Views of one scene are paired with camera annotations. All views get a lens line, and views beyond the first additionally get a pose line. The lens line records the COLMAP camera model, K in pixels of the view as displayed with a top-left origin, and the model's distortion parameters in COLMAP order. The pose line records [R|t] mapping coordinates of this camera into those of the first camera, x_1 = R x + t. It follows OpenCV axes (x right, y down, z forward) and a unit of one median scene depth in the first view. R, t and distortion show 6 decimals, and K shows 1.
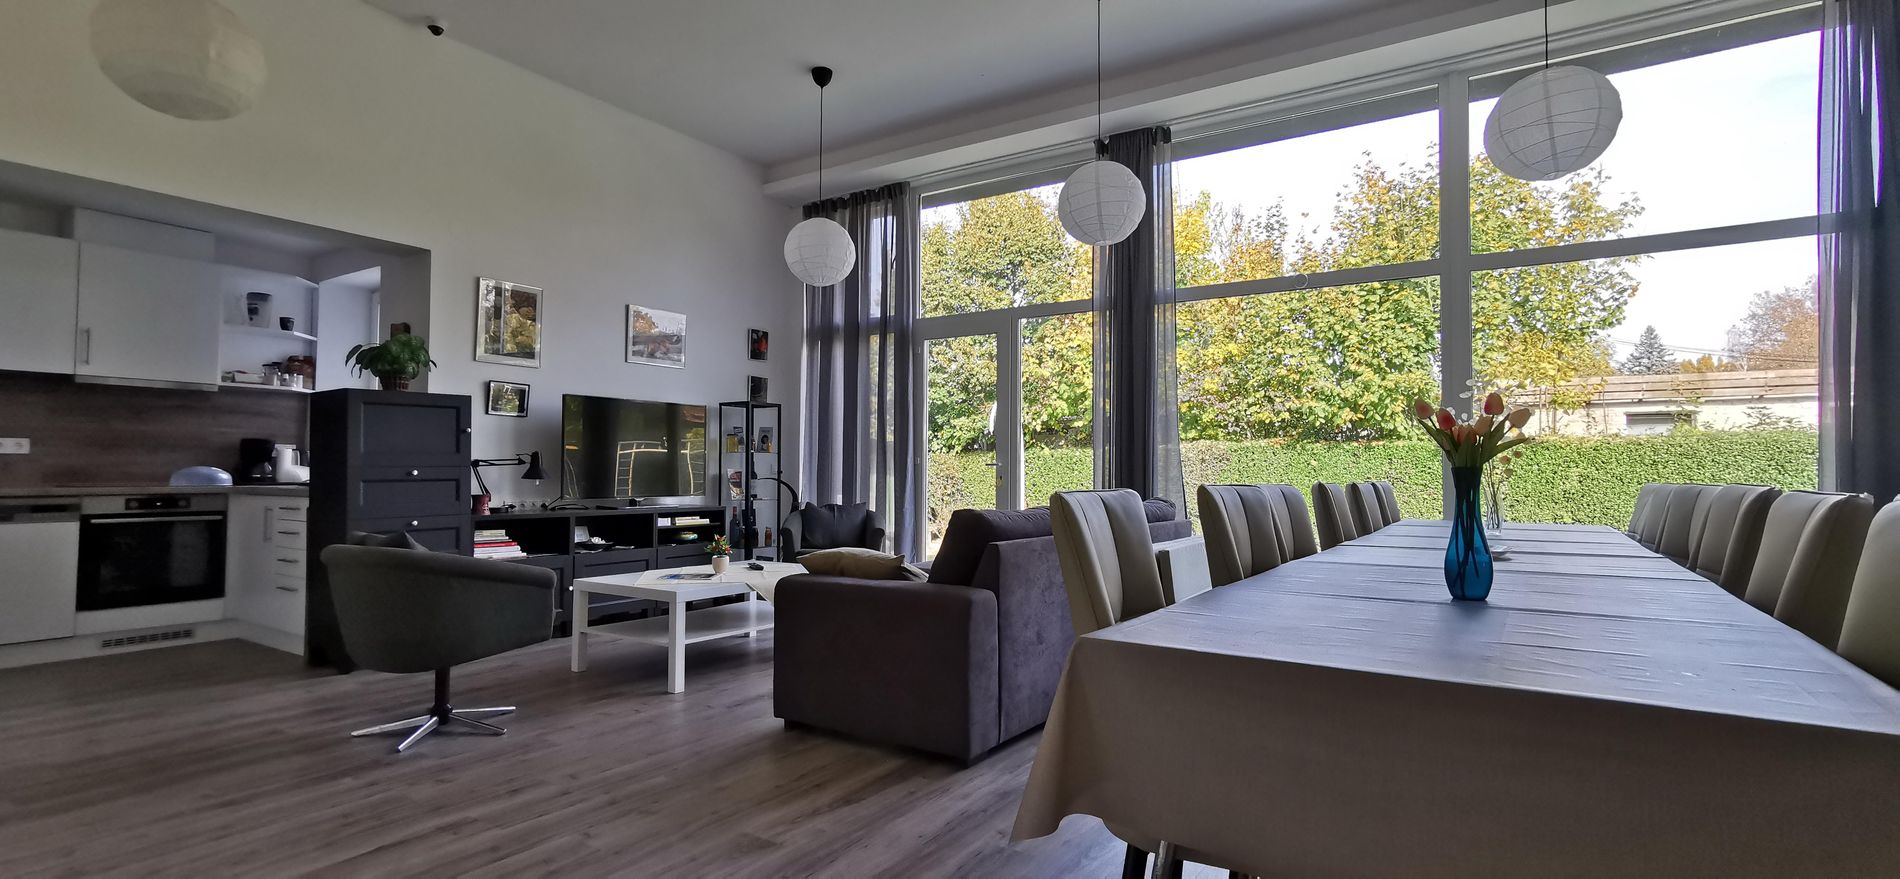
lens RADIAL K [[862.9, 0, 952.6], [0, 862.9, 443.7], [0, 0, 1]] dist [-0.000513, 0.001465]
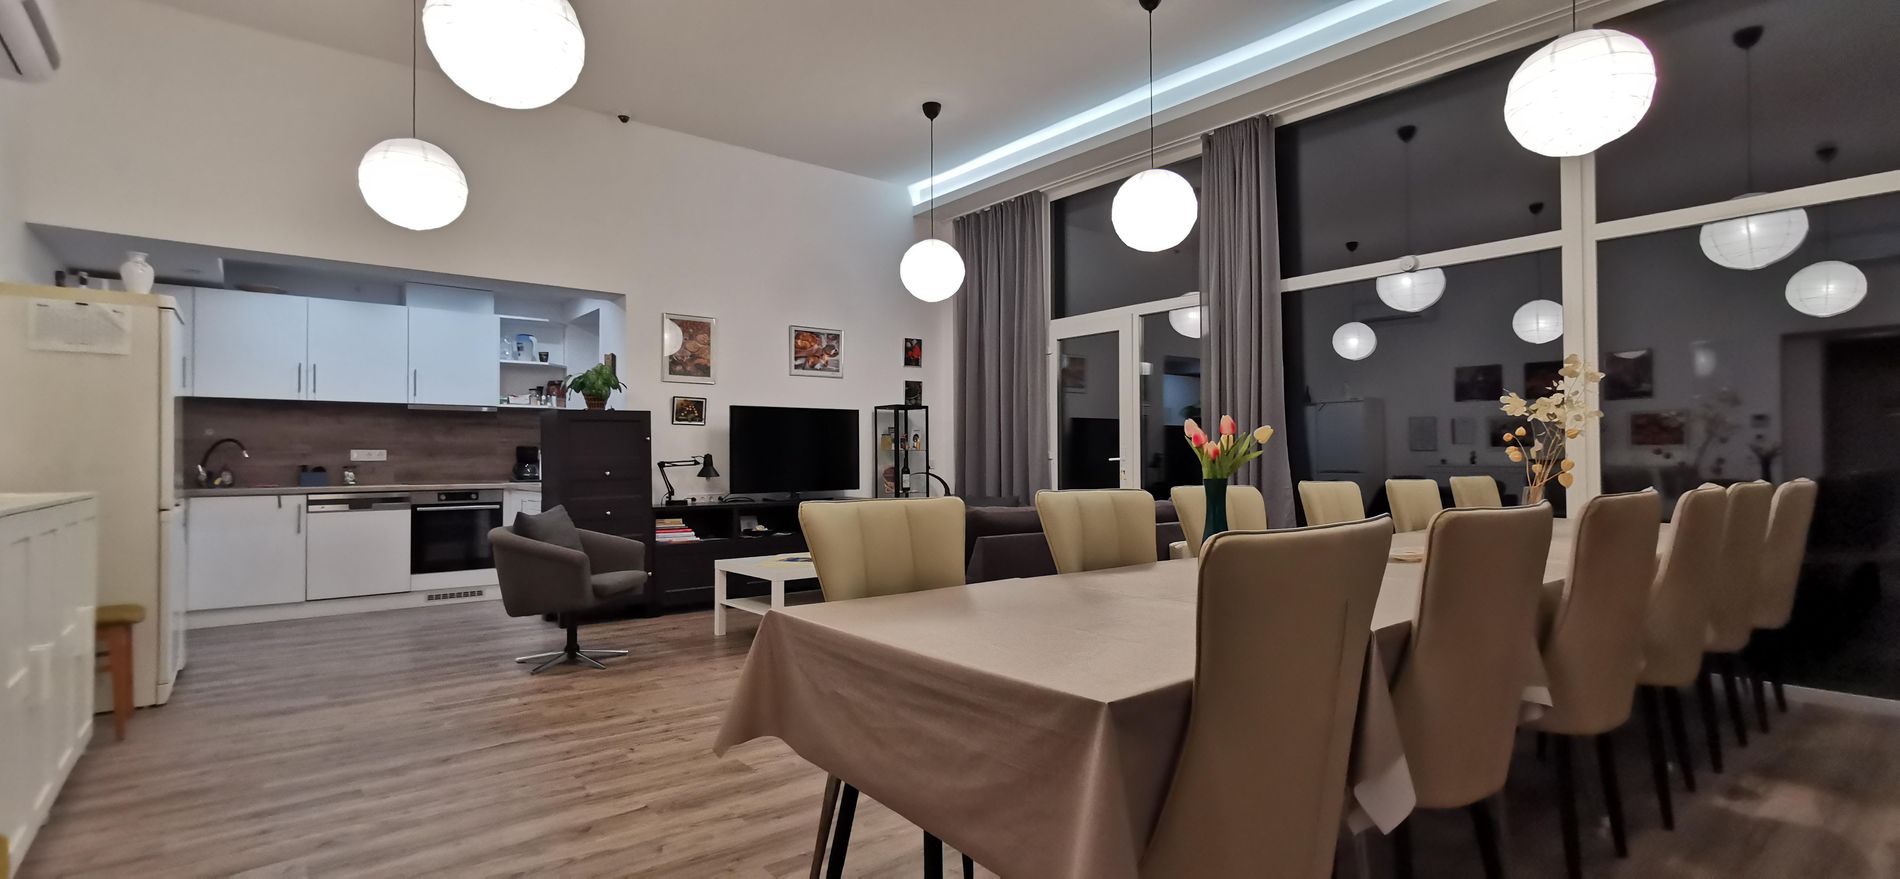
lens RADIAL K [[862.9, 0, 952.6], [0, 862.9, 443.7], [0, 0, 1]] dist [-0.000513, 0.001465]
pose [[0.954141, -0.014939, -0.298985, 0.210300], [0.019672, 0.999724, 0.012827, -0.014610], [0.298711, -0.018120, 0.954171, -0.057651]]
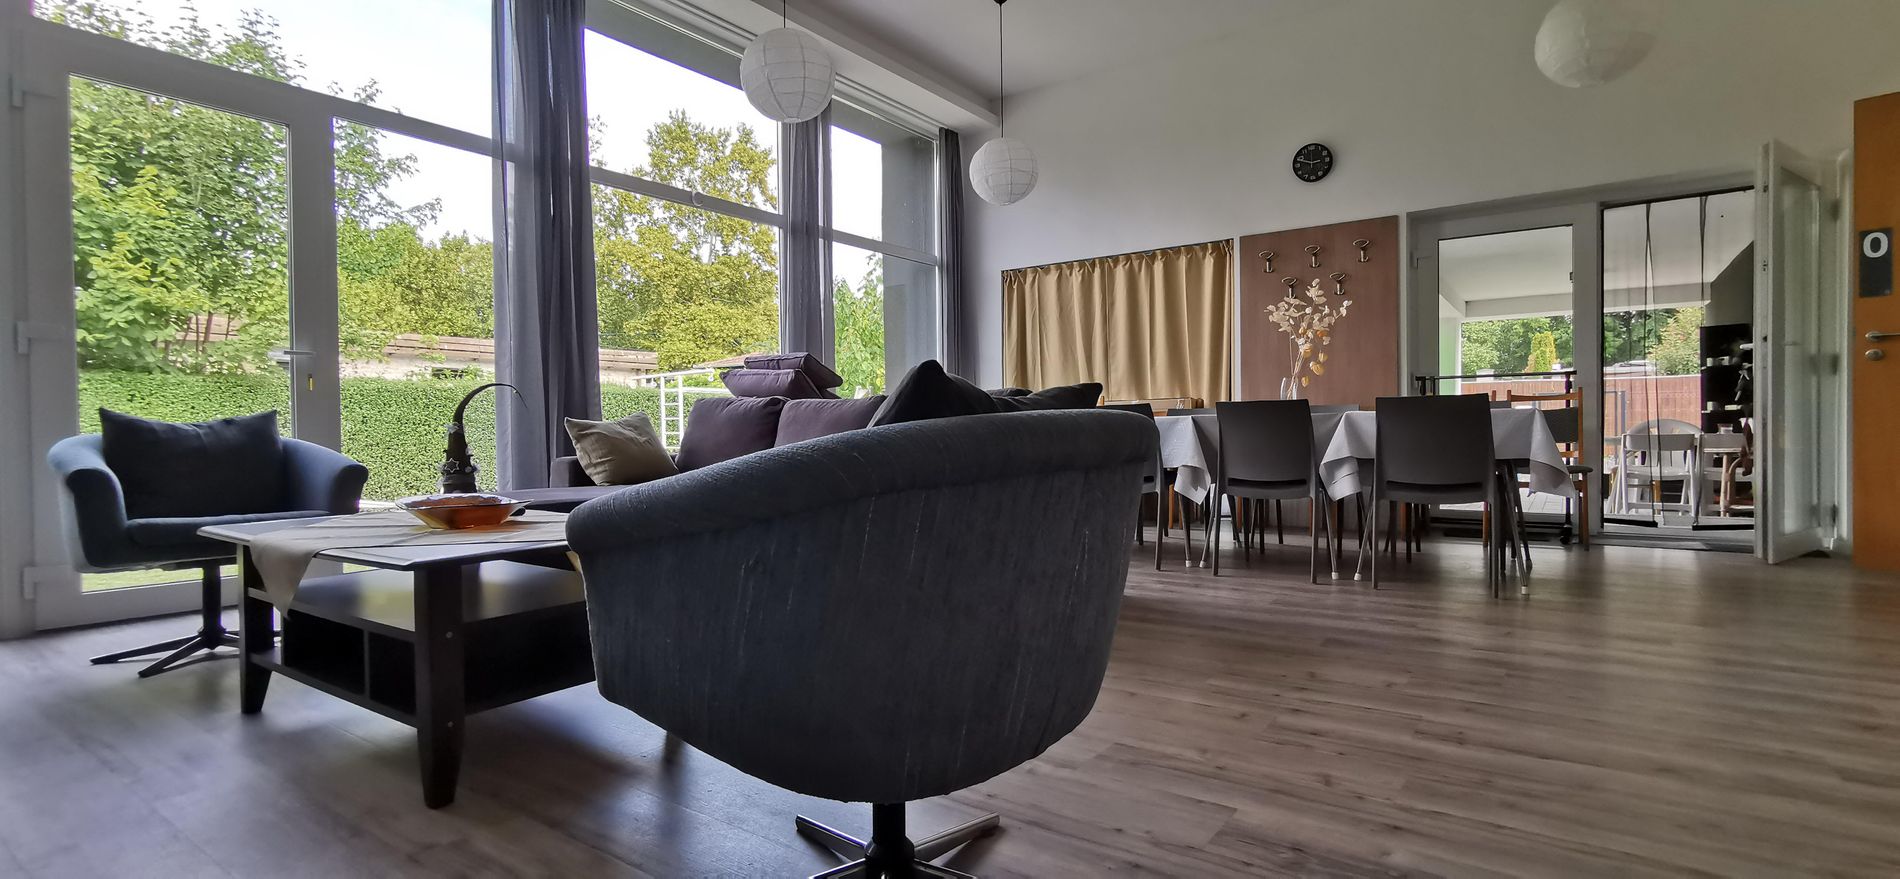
lens RADIAL K [[862.9, 0, 952.6], [0, 862.9, 443.7], [0, 0, 1]] dist [-0.000513, 0.001465]
pose [[0.041038, -0.019194, 0.998973, -0.641519], [-0.025346, 0.999474, 0.020245, 0.077867], [-0.998836, -0.026150, 0.040530, 0.662216]]
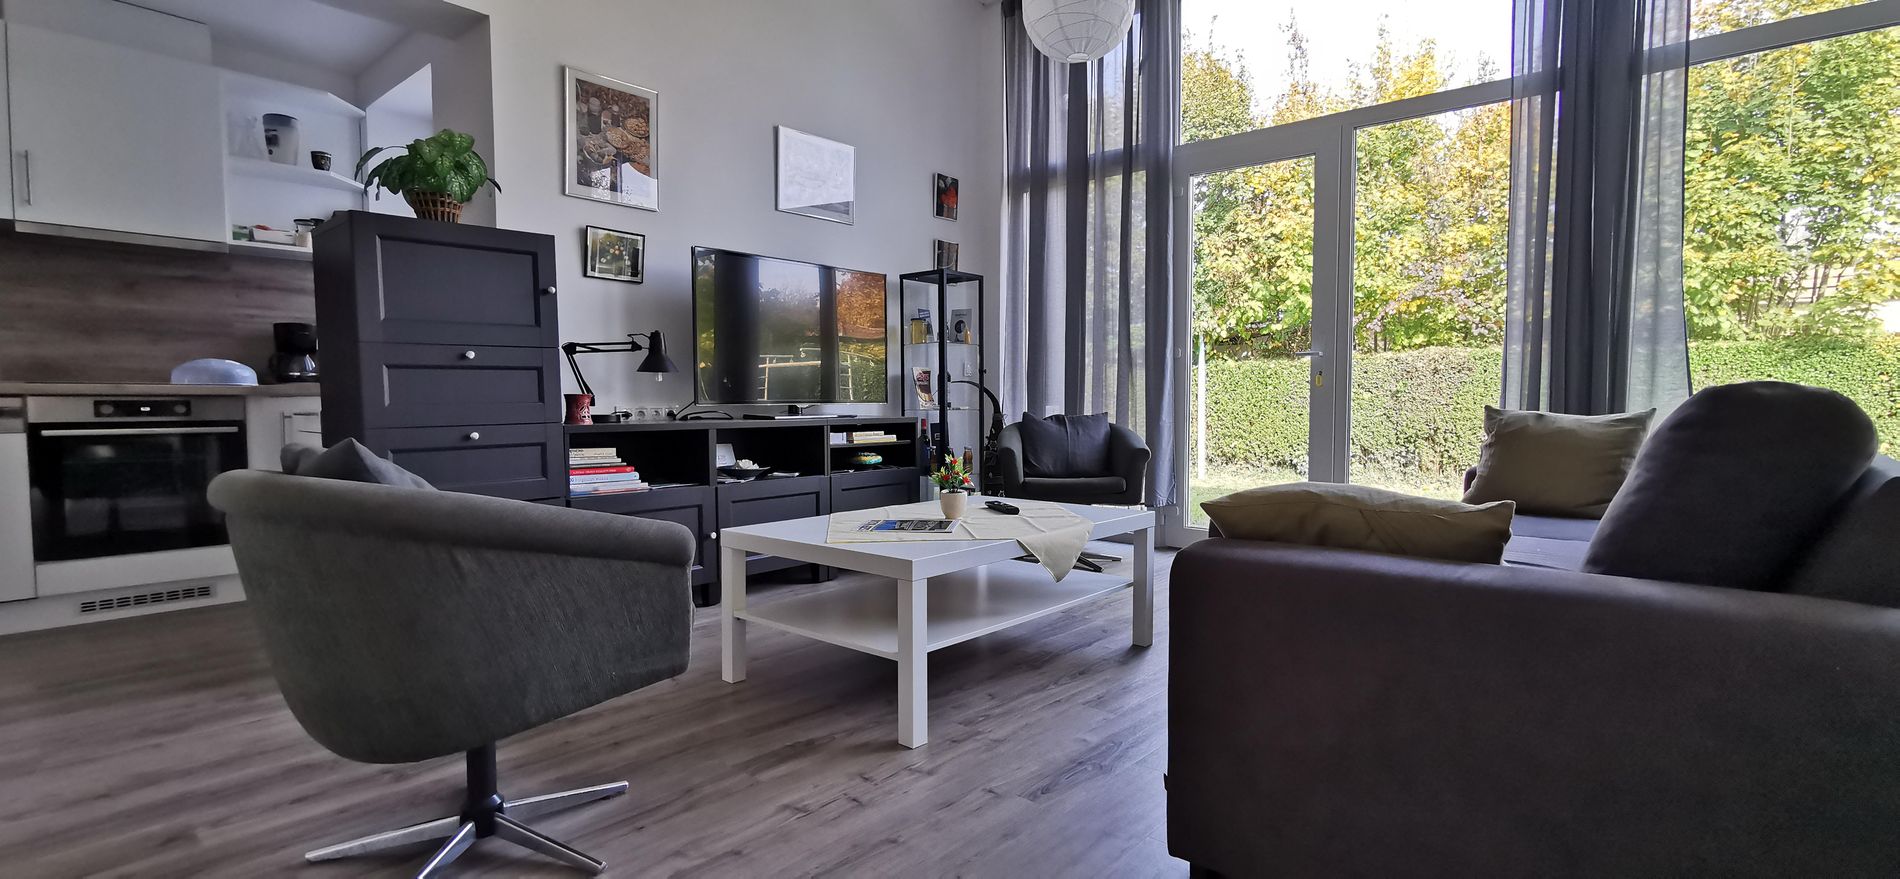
lens RADIAL K [[871.5, 0, 950.0], [0, 871.5, 439.5], [0, 0, 1]] dist [0.000560, 0.001127]
pose [[0.990698, 0.000419, -0.136079, -0.166823], [0.010587, 0.996727, 0.080143, 0.040705], [0.135667, -0.080838, 0.987451, 0.359633]]
